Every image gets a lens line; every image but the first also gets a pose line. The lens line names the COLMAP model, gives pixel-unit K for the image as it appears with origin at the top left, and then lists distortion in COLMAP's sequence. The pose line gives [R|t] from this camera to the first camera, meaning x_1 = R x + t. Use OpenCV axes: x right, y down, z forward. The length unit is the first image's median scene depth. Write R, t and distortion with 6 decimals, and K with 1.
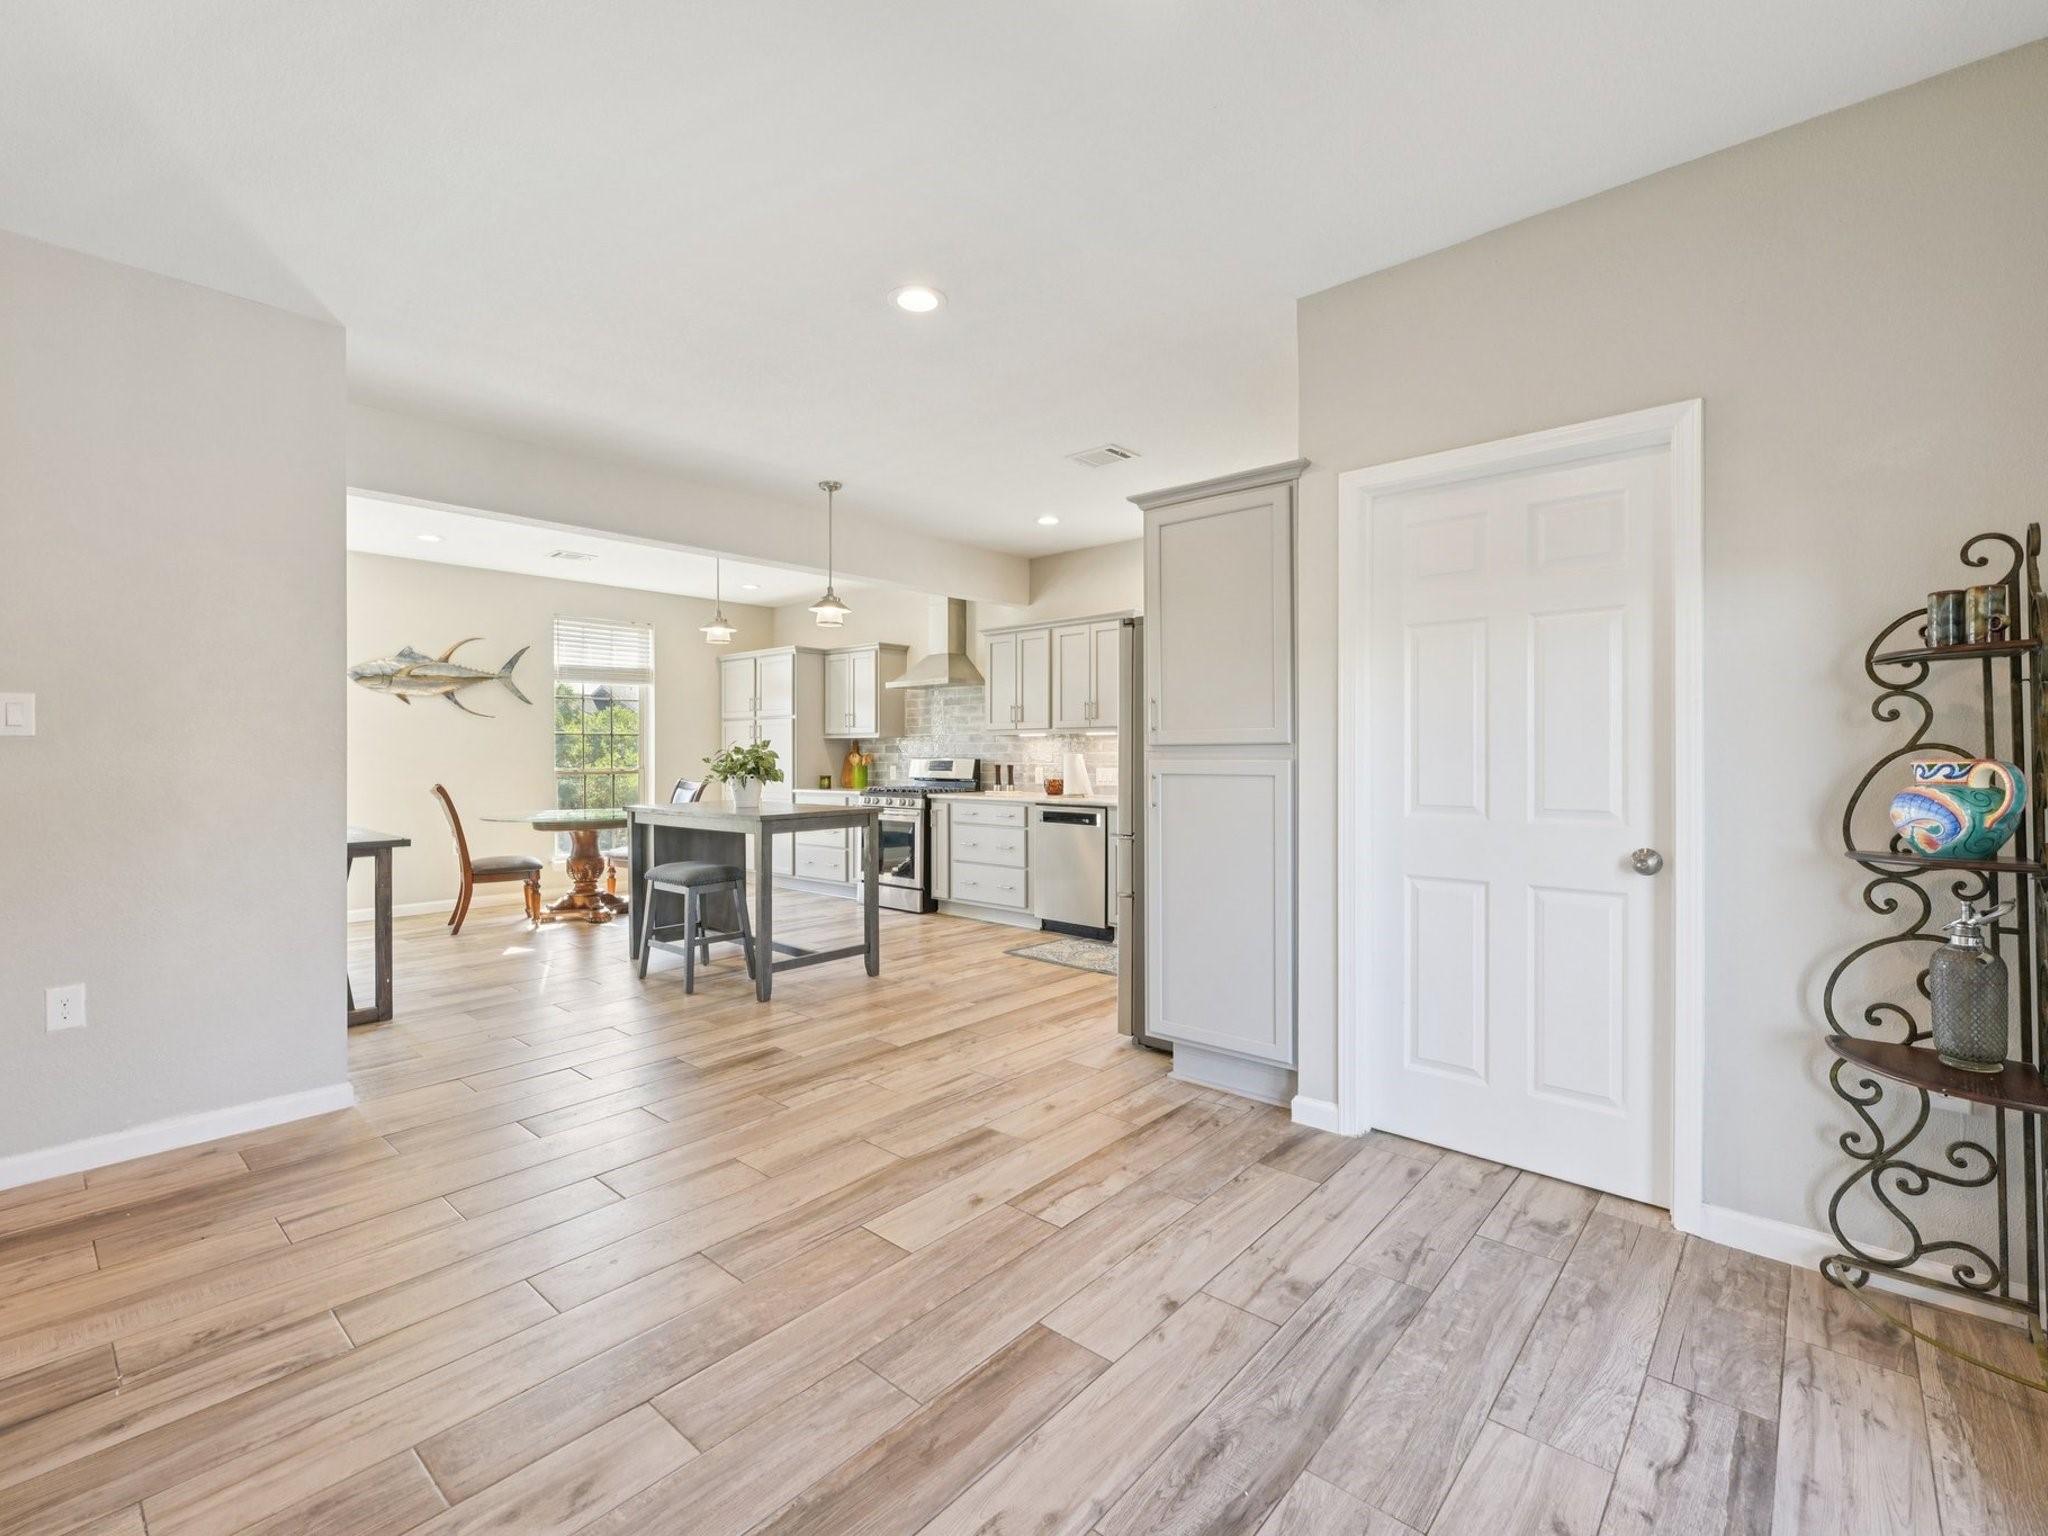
lens RADIAL K [[922.1, 0, 1023.3], [0, 922.1, 753.5], [0, 0, 1]] dist [0.001278, -0.000172]
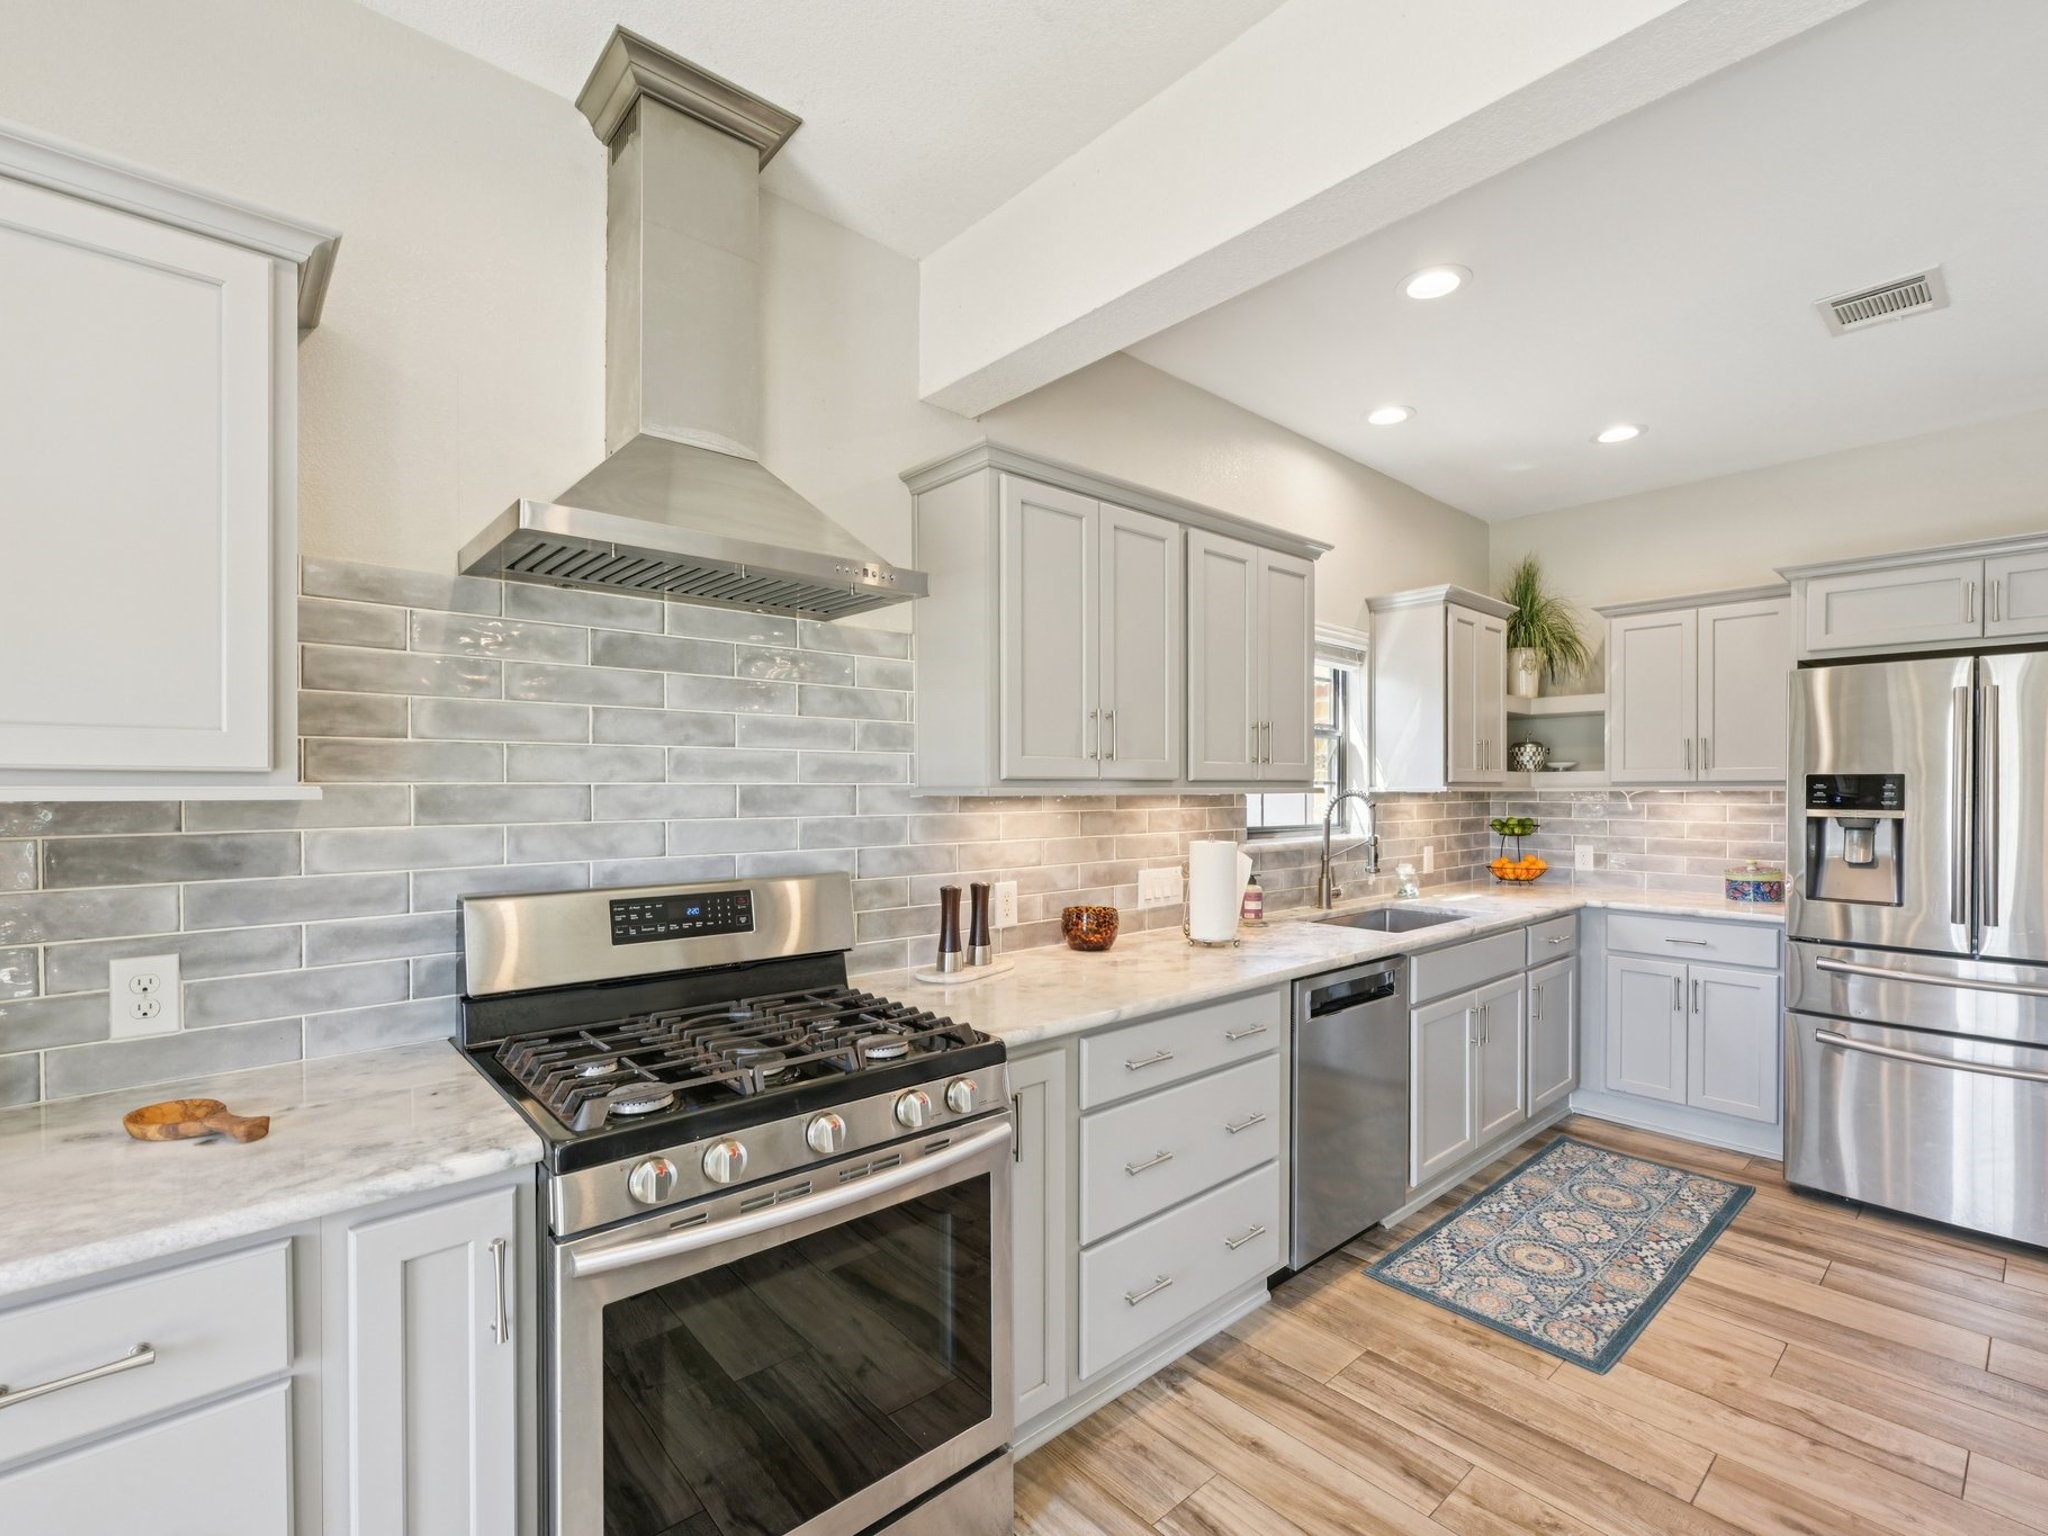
lens RADIAL K [[922.1, 0, 1023.3], [0, 922.1, 753.5], [0, 0, 1]] dist [0.001278, -0.000172]
pose [[0.128324, 0.038129, 0.990999, -0.317127], [-0.004012, 0.999272, -0.037927, -0.020370], [-0.991724, 0.000891, 0.128384, 0.887197]]
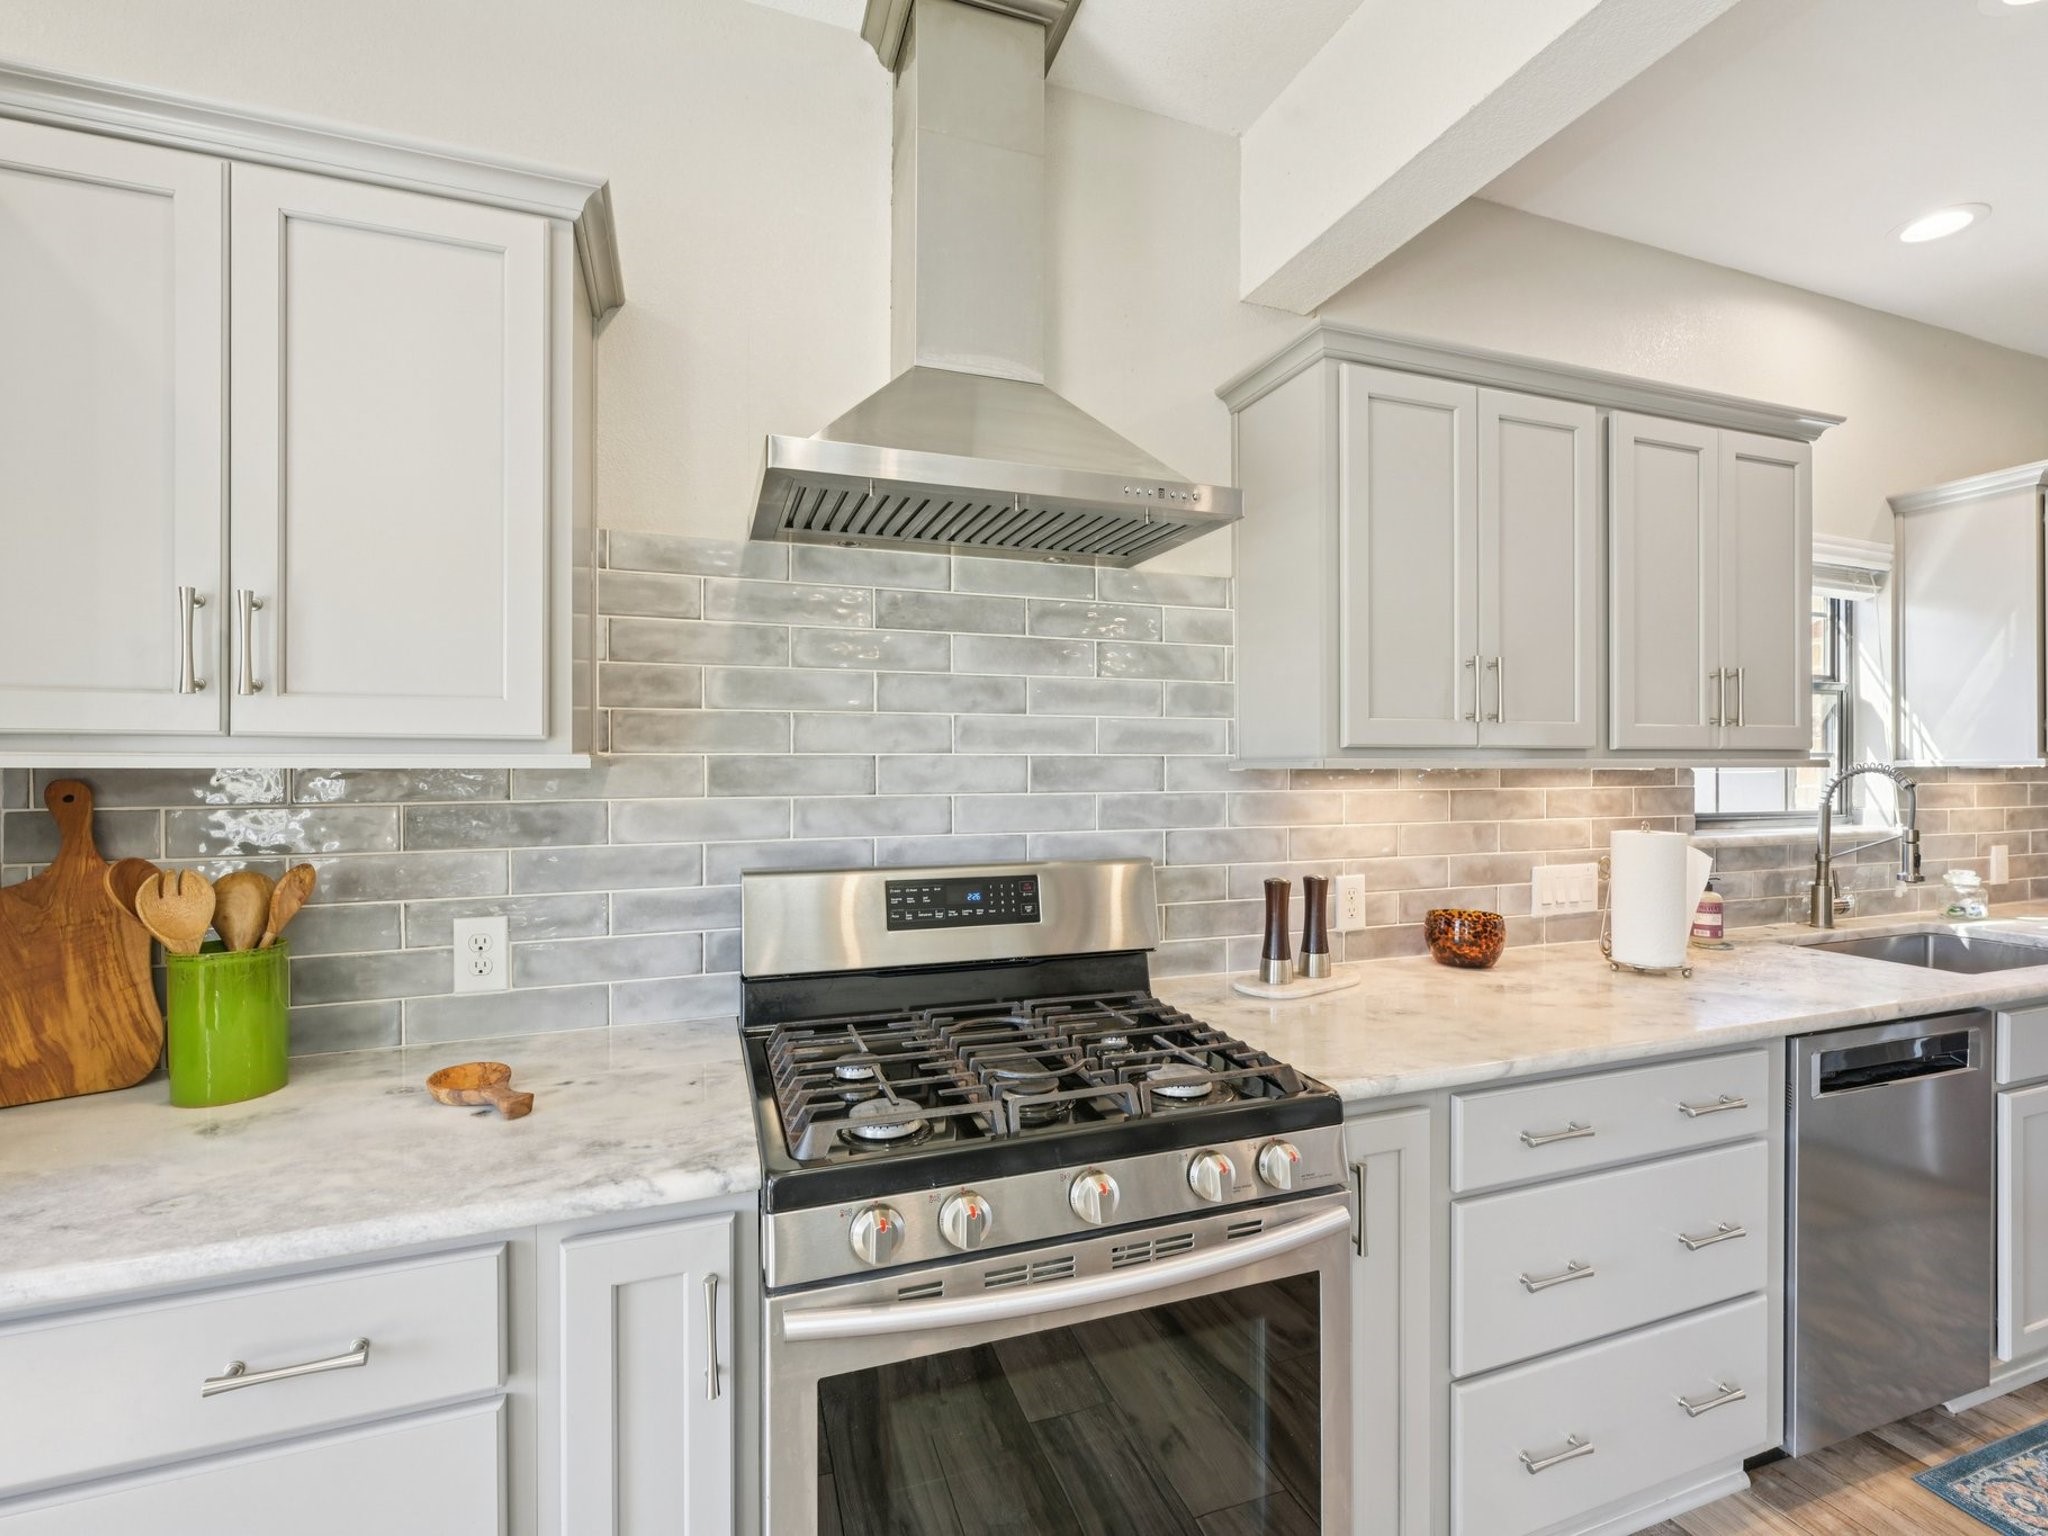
lens RADIAL K [[911.4, 0, 1027.5], [0, 911.4, 764.1], [0, 0, 1]] dist [-0.002221, 0.000640]
pose [[0.478625, 0.004048, 0.878010, -0.269037], [-0.003399, 0.999990, -0.002757, -0.018353], [-0.878013, -0.001665, 0.478634, 0.891195]]
